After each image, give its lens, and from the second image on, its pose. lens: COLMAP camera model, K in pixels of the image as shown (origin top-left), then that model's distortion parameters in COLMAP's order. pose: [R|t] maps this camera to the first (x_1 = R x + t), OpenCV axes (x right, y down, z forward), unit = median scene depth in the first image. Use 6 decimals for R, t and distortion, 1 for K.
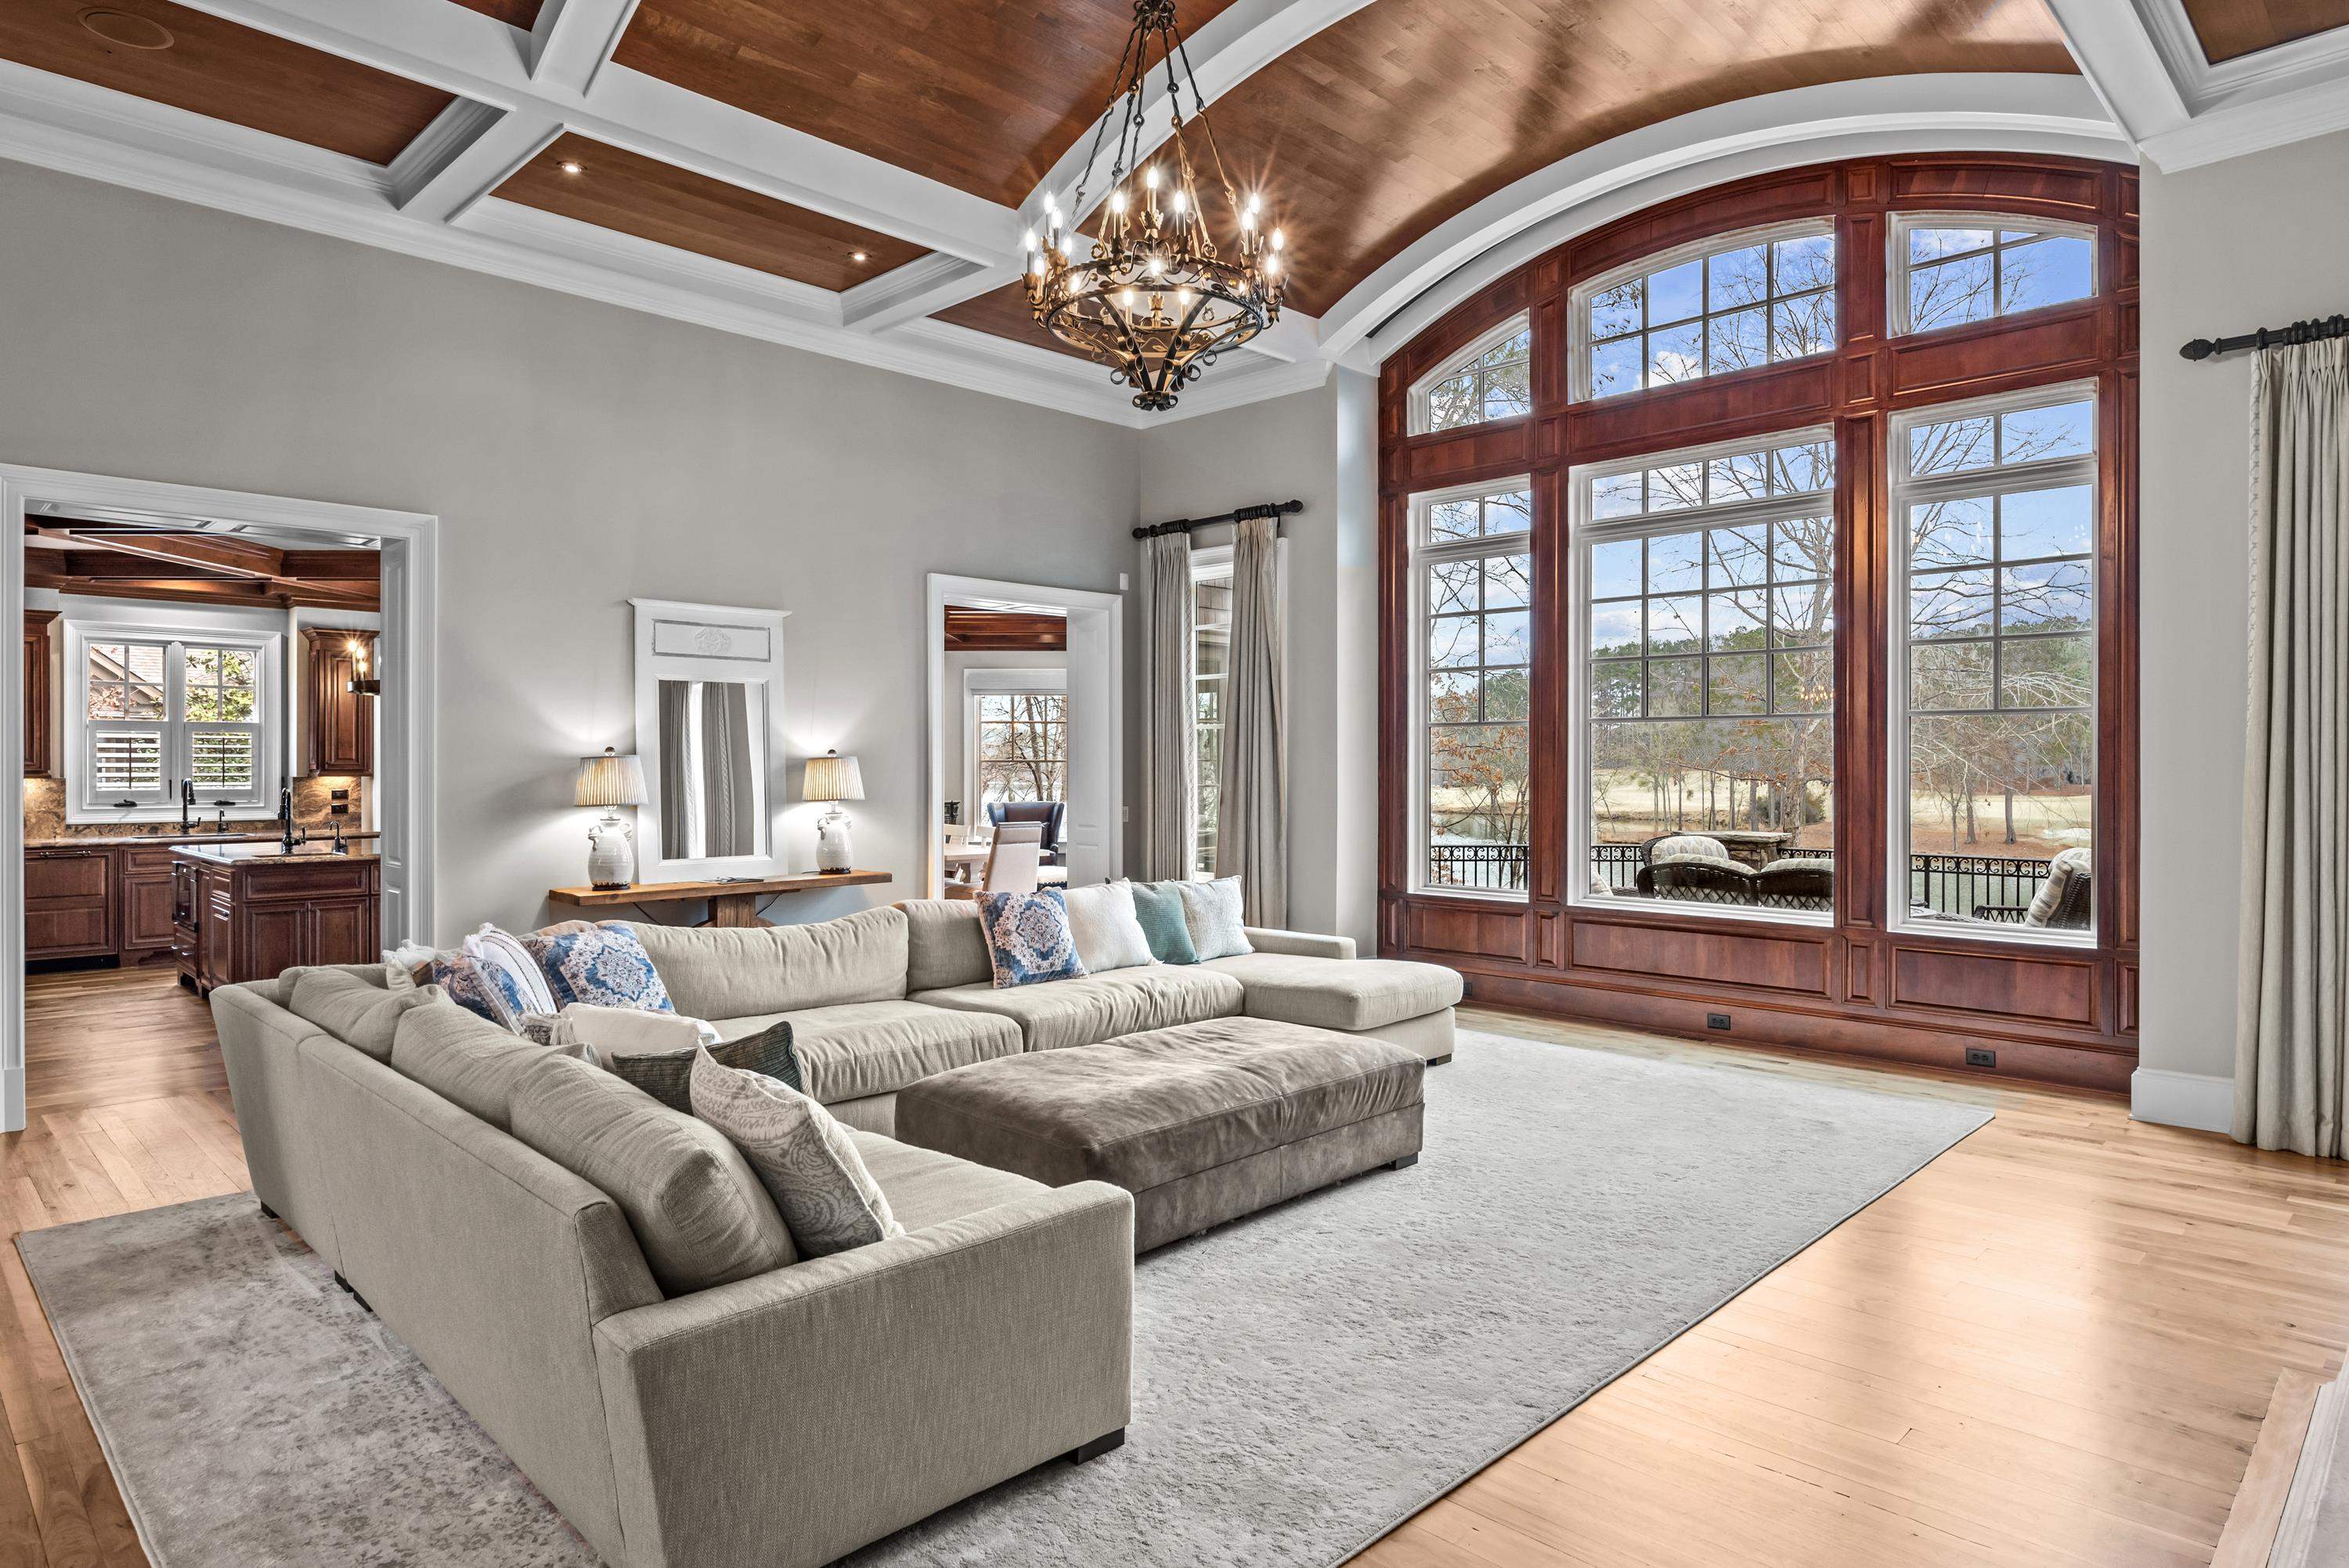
lens RADIAL K [[1365.1, 0, 1150.7], [0, 1365.1, 755.9], [0, 0, 1]] dist [0.021858, -0.000263]
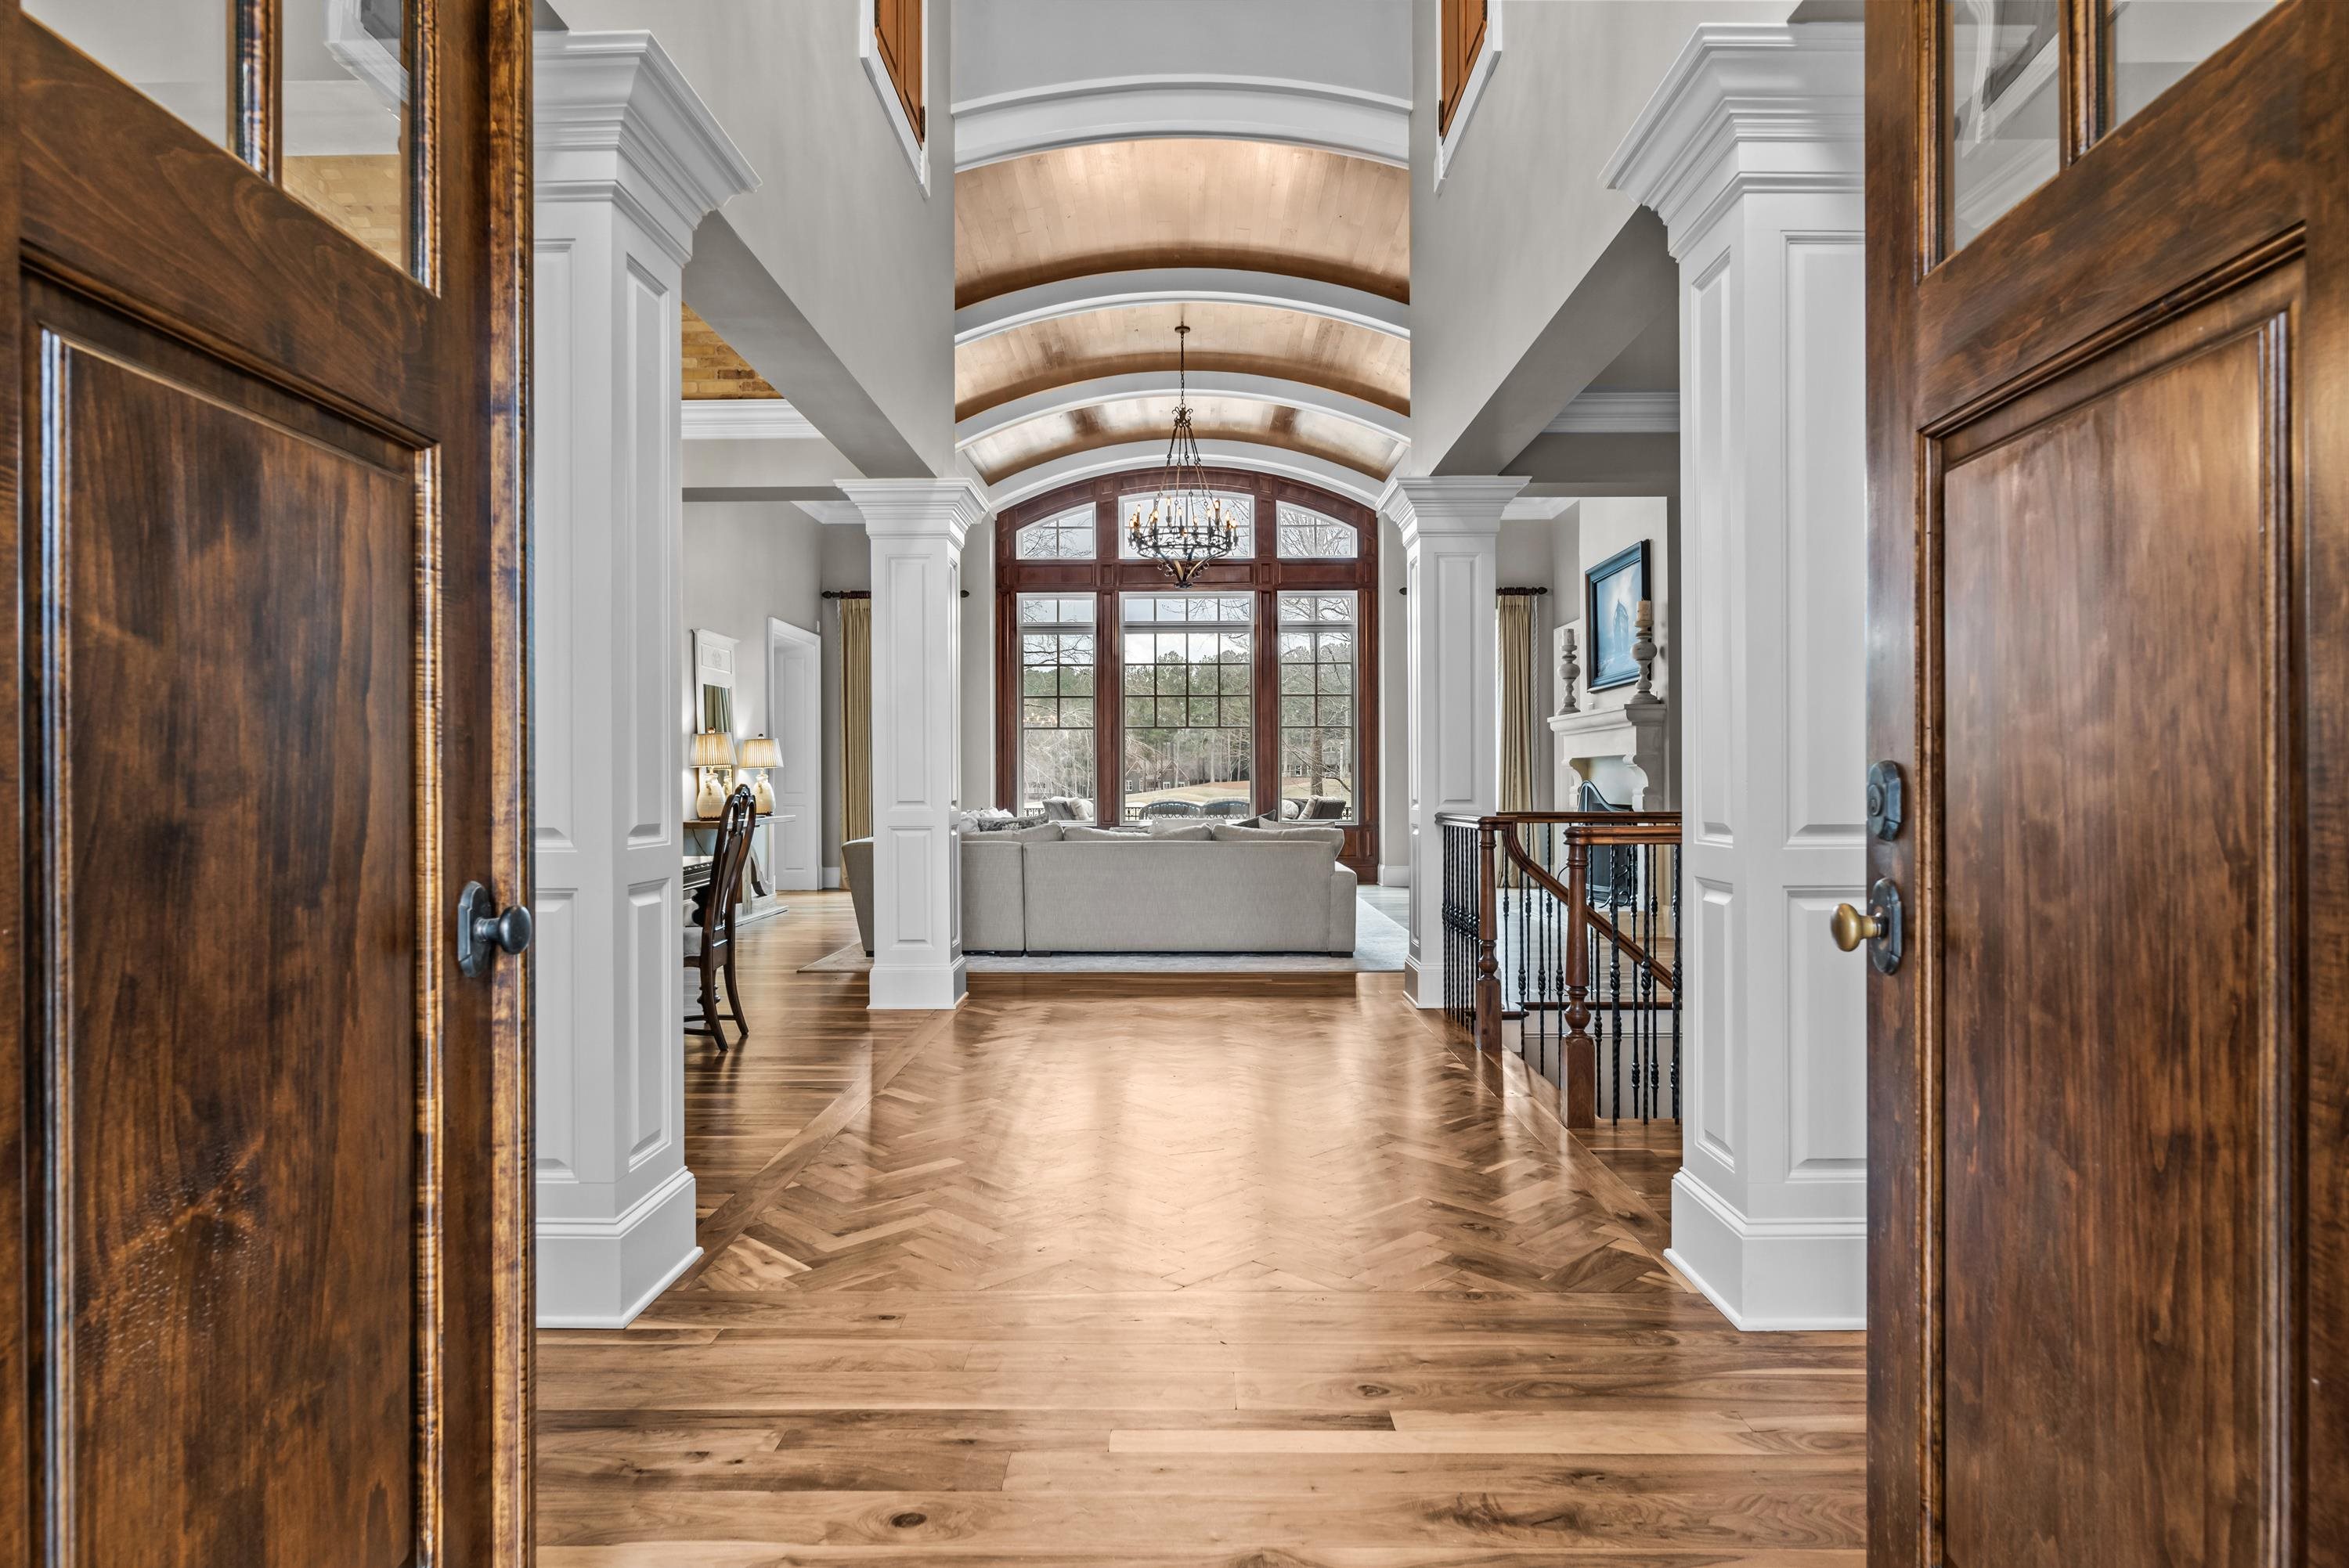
lens RADIAL K [[1346.9, 0, 1179.7], [0, 1346.9, 759.1], [0, 0, 1]] dist [-0.003913, -0.000527]
pose [[0.712797, 0.009047, 0.701312, -0.941007], [0.002549, 0.999877, -0.015488, 0.045893], [-0.701366, 0.012827, 0.712686, -0.366268]]
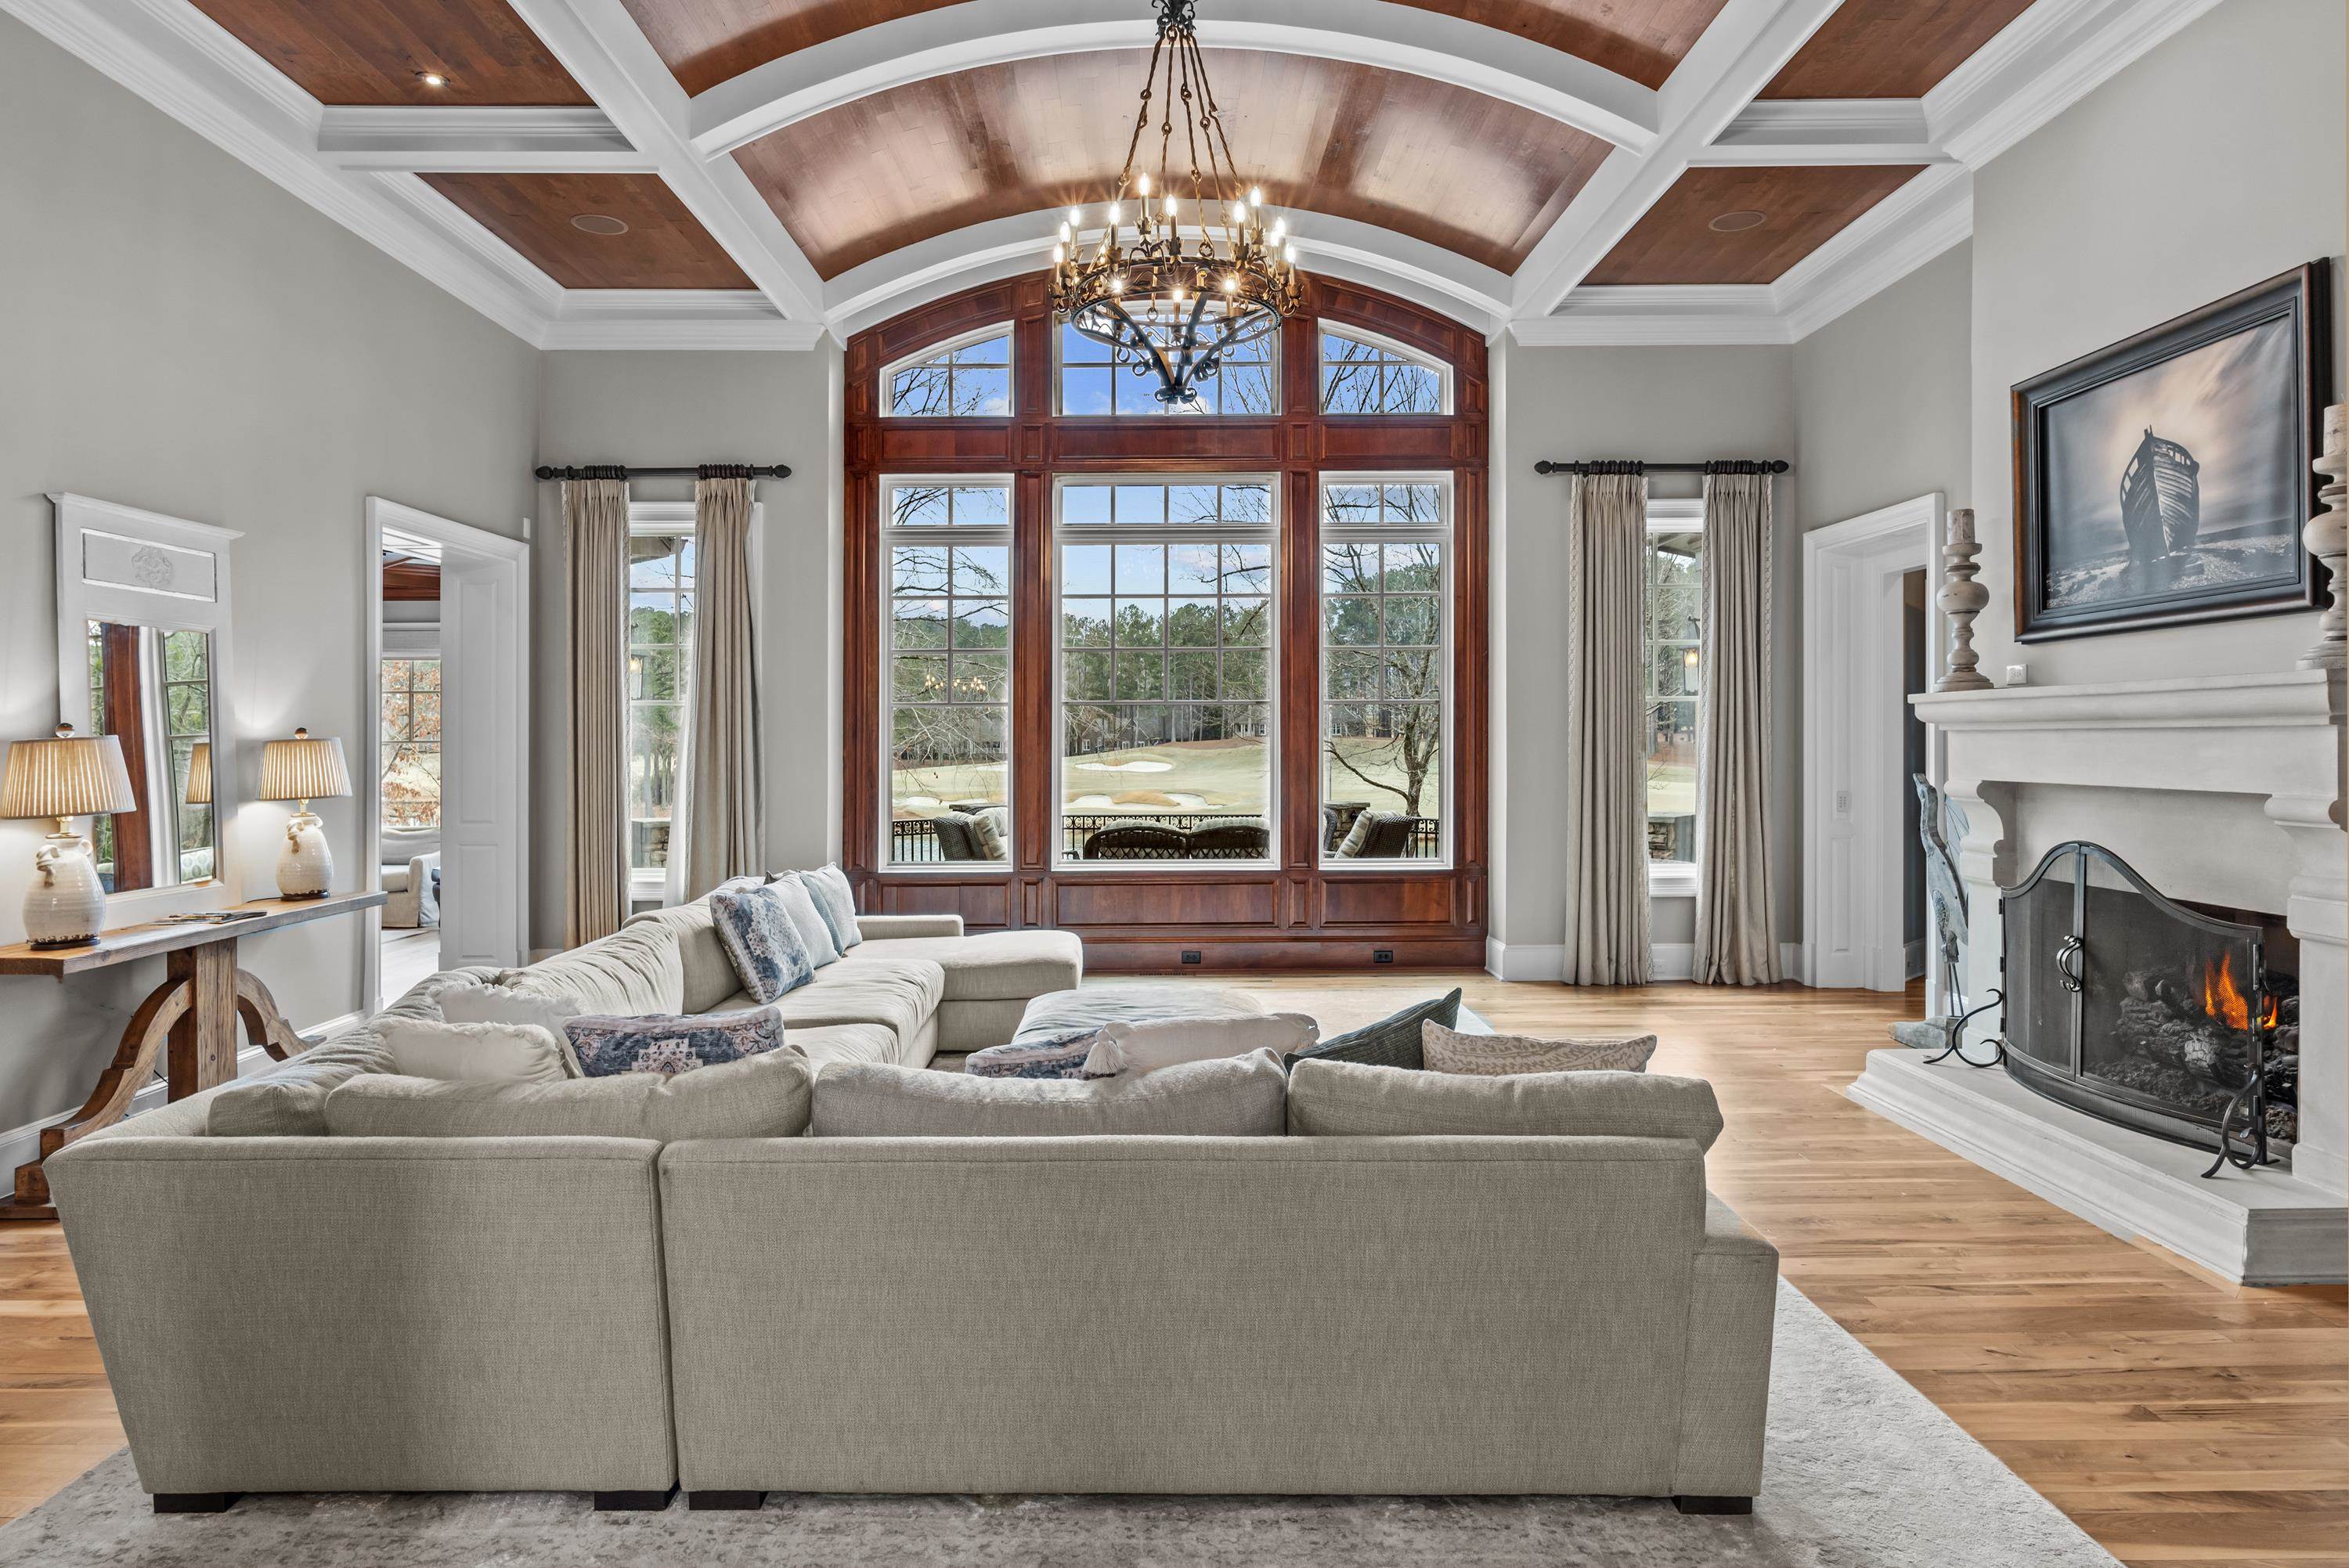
lens RADIAL K [[1362.3, 0, 1154.0], [0, 1362.3, 740.1], [0, 0, 1]] dist [-0.004555, -0.000087]
pose [[0.715565, -0.003379, 0.698538, -0.413242], [0.000681, 0.999991, 0.004139, -0.000266], [-0.698545, -0.002486, 0.715561, 0.163133]]
